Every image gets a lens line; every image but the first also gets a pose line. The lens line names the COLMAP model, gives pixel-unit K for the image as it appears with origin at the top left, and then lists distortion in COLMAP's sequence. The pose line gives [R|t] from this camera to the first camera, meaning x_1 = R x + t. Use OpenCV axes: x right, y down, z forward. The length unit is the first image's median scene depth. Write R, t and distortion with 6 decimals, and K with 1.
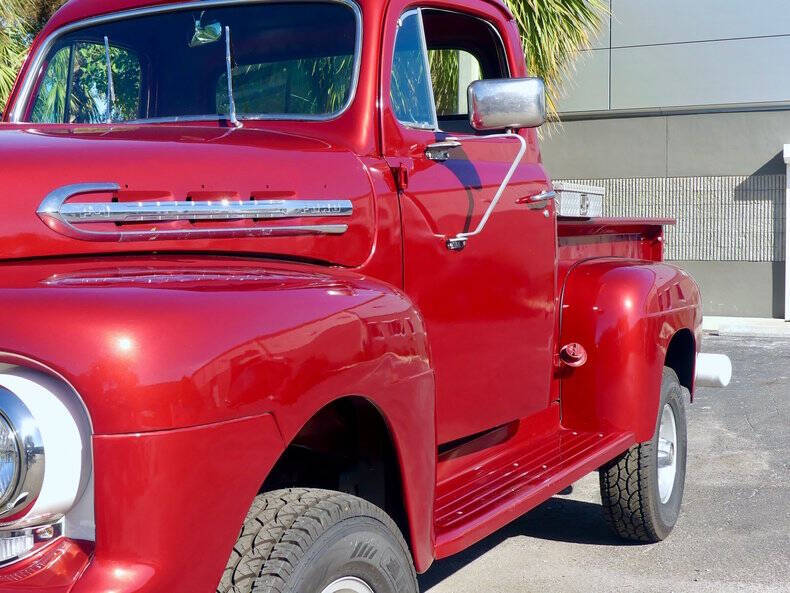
lens RADIAL K [[1256.1, 0, 413.1], [0, 1256.1, 282.8], [0, 0, 1]] dist [-0.023222, 0.070785]
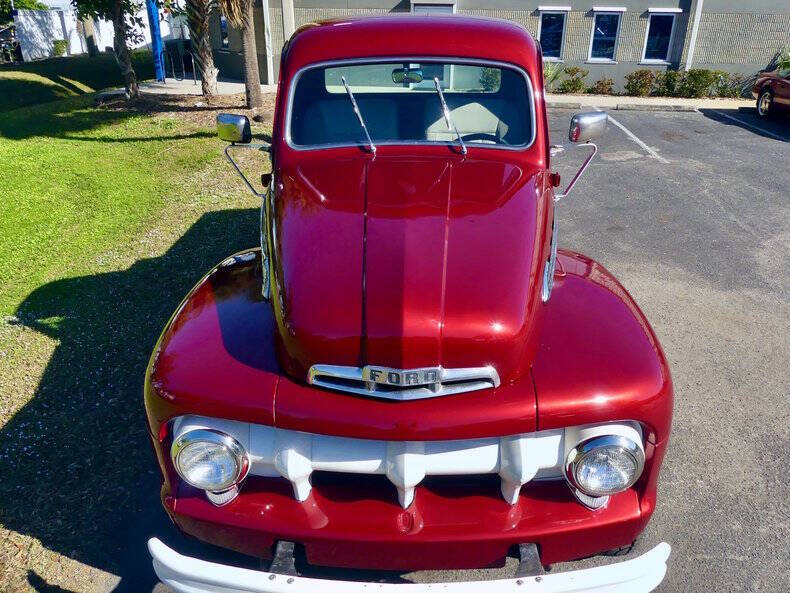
lens RADIAL K [[597.1, 0, 403.6], [0, 597.1, 293.8], [0, 0, 1]] dist [-0.005312, 0.000658]
pose [[0.922934, -0.159006, 0.350585, -0.515167], [0.003723, 0.914353, 0.404901, -0.269522], [-0.384940, -0.372392, 0.844479, 0.267008]]
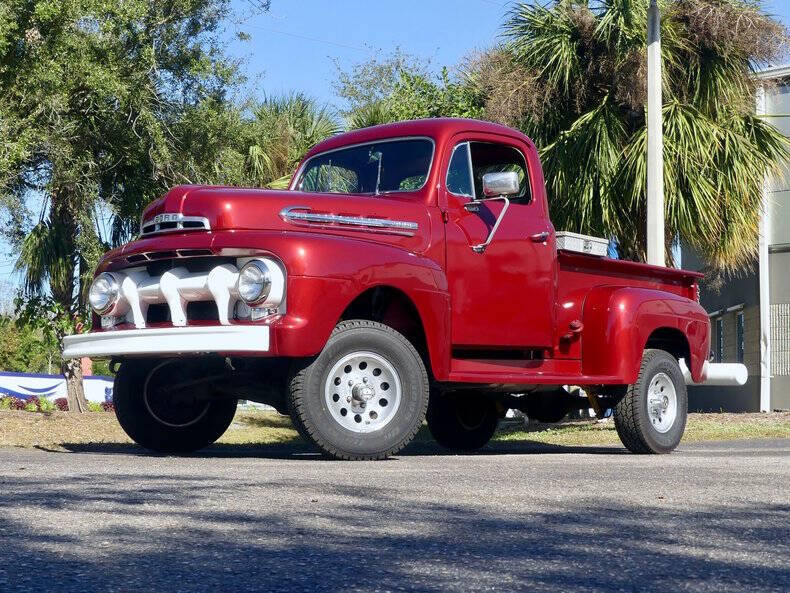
lens RADIAL K [[1333.2, 0, 414.5], [0, 1333.2, 295.9], [0, 0, 1]] dist [-0.008207, -0.158665]
pose [[0.964029, -0.005760, -0.265736, 0.527813], [-0.026622, 0.992645, -0.118094, 0.316062], [0.264462, 0.120921, 0.956785, -1.176528]]
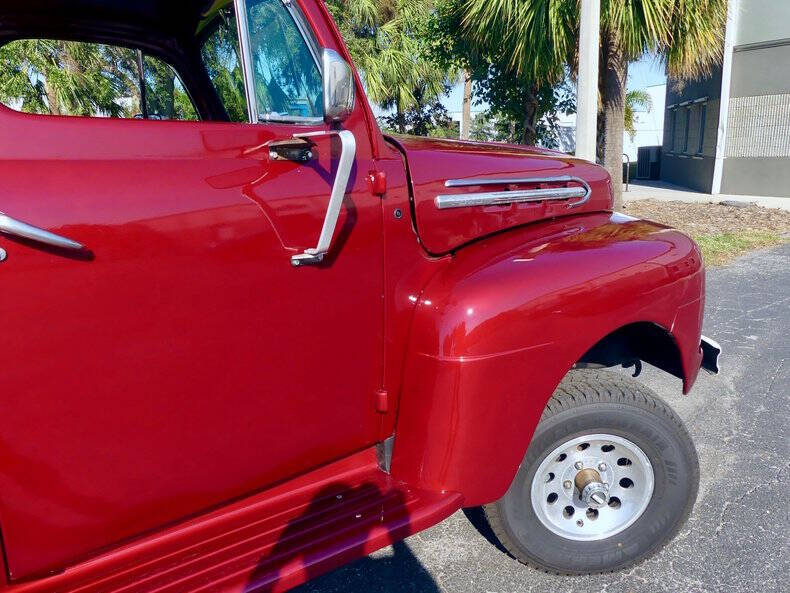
lens RADIAL K [[597.1, 0, 403.6], [0, 597.1, 293.8], [0, 0, 1]] dist [-0.005312, 0.000658]
pose [[0.875969, 0.094548, -0.473011, 0.562090], [0.013548, 0.975393, 0.220056, -0.114719], [0.482177, -0.199170, 0.853133, 1.239905]]
